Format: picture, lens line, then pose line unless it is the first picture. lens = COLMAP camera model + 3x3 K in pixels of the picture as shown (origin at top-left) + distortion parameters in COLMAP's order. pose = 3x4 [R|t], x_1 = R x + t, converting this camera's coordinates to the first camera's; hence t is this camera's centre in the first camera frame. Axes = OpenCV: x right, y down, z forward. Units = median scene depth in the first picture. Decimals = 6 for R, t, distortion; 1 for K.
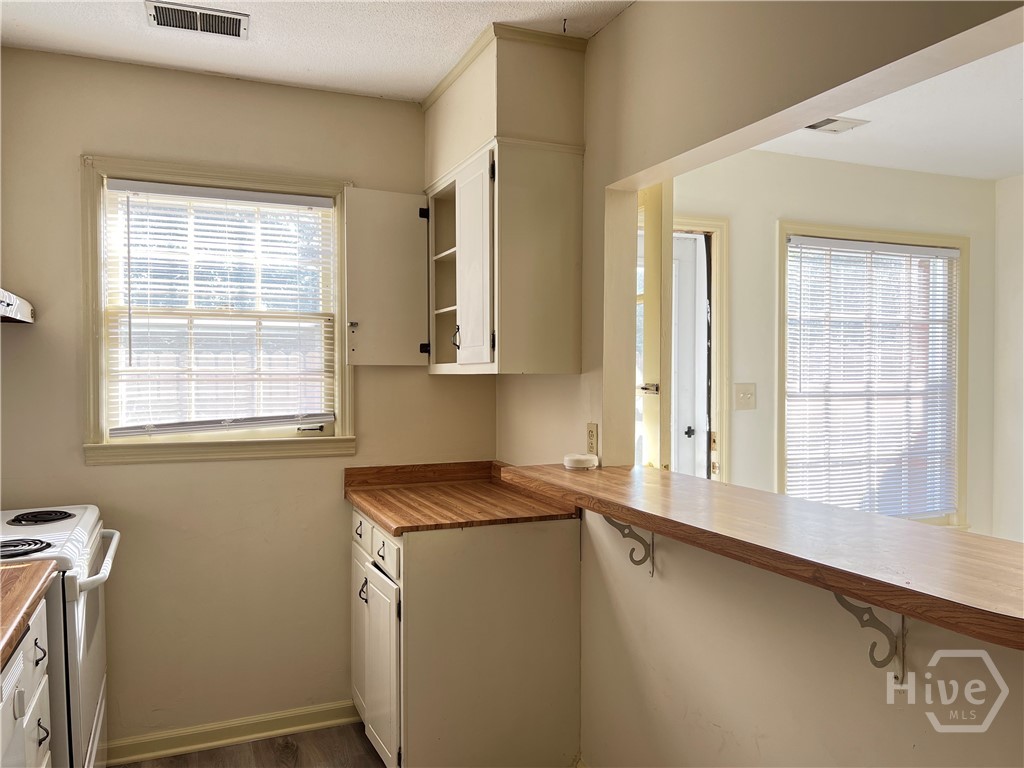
lens RADIAL K [[786.3, 0, 515.6], [0, 786.3, 374.1], [0, 0, 1]] dist [0.055587, -0.061026]
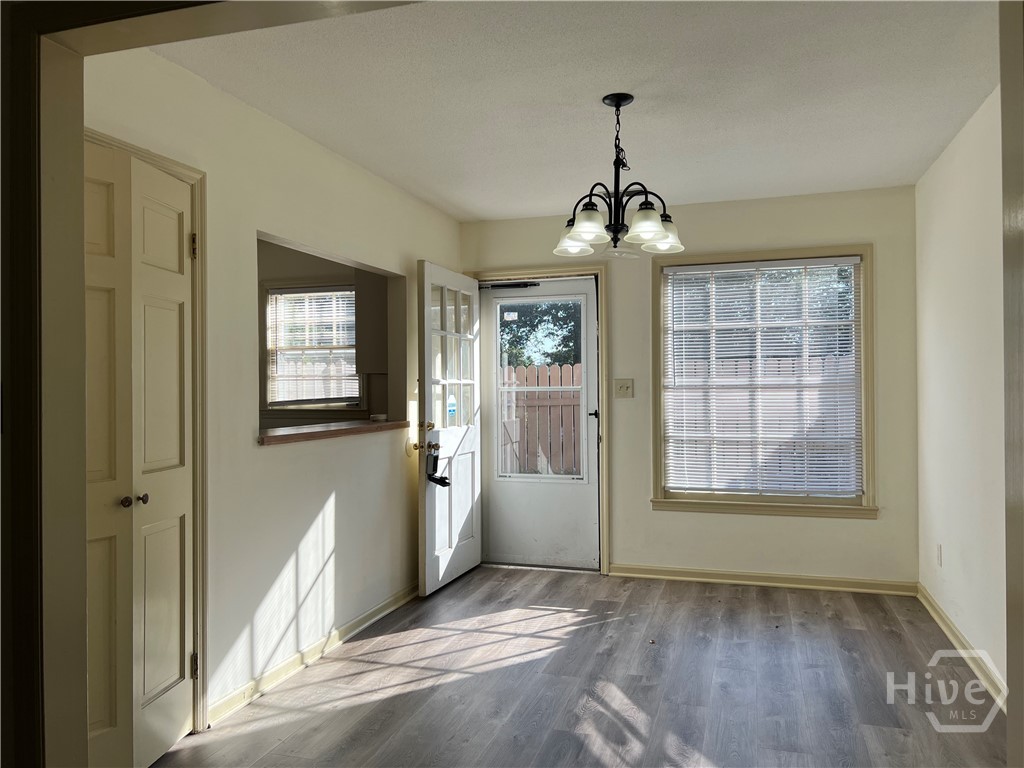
lens RADIAL K [[786.3, 0, 506.9], [0, 786.3, 389.7], [0, 0, 1]] dist [0.055587, -0.061026]
pose [[0.751376, -0.006754, -0.659840, 1.054576], [0.008318, 0.999965, -0.000764, 0.029858], [0.659822, -0.004914, 0.751406, -0.170064]]
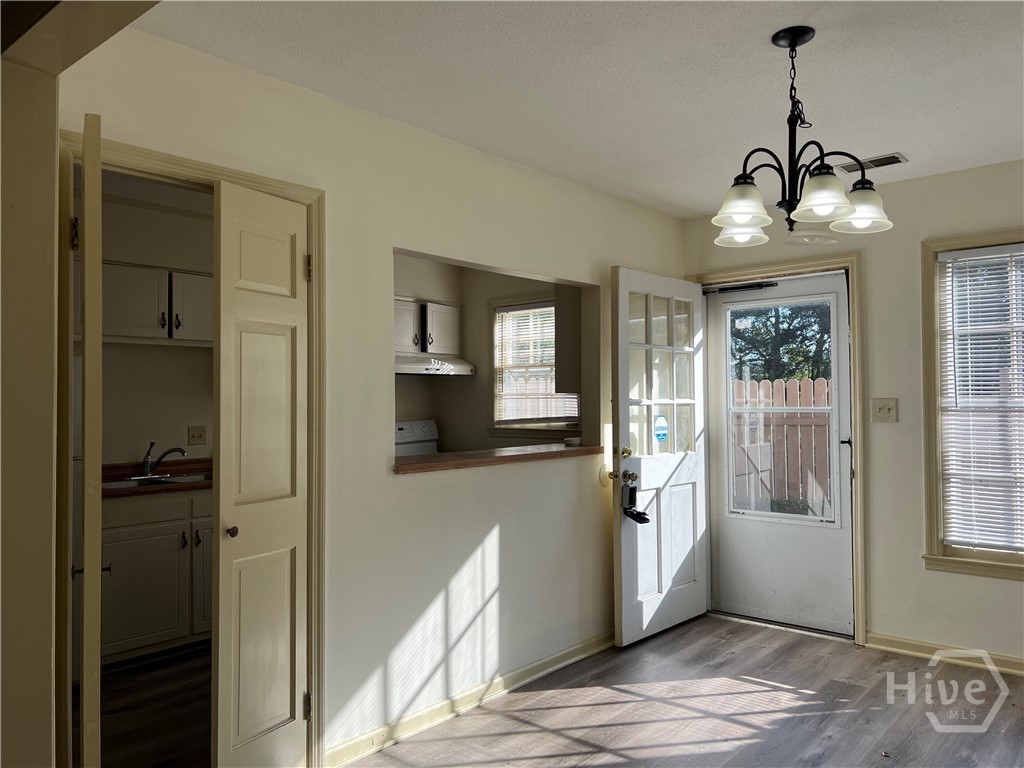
lens RADIAL K [[786.3, 0, 506.7], [0, 786.3, 389.2], [0, 0, 1]] dist [0.055587, -0.061026]
pose [[0.425816, -0.019671, -0.904596, 1.065785], [0.007355, 0.999806, -0.018279, 0.015216], [0.904780, 0.001130, 0.425878, 0.067530]]
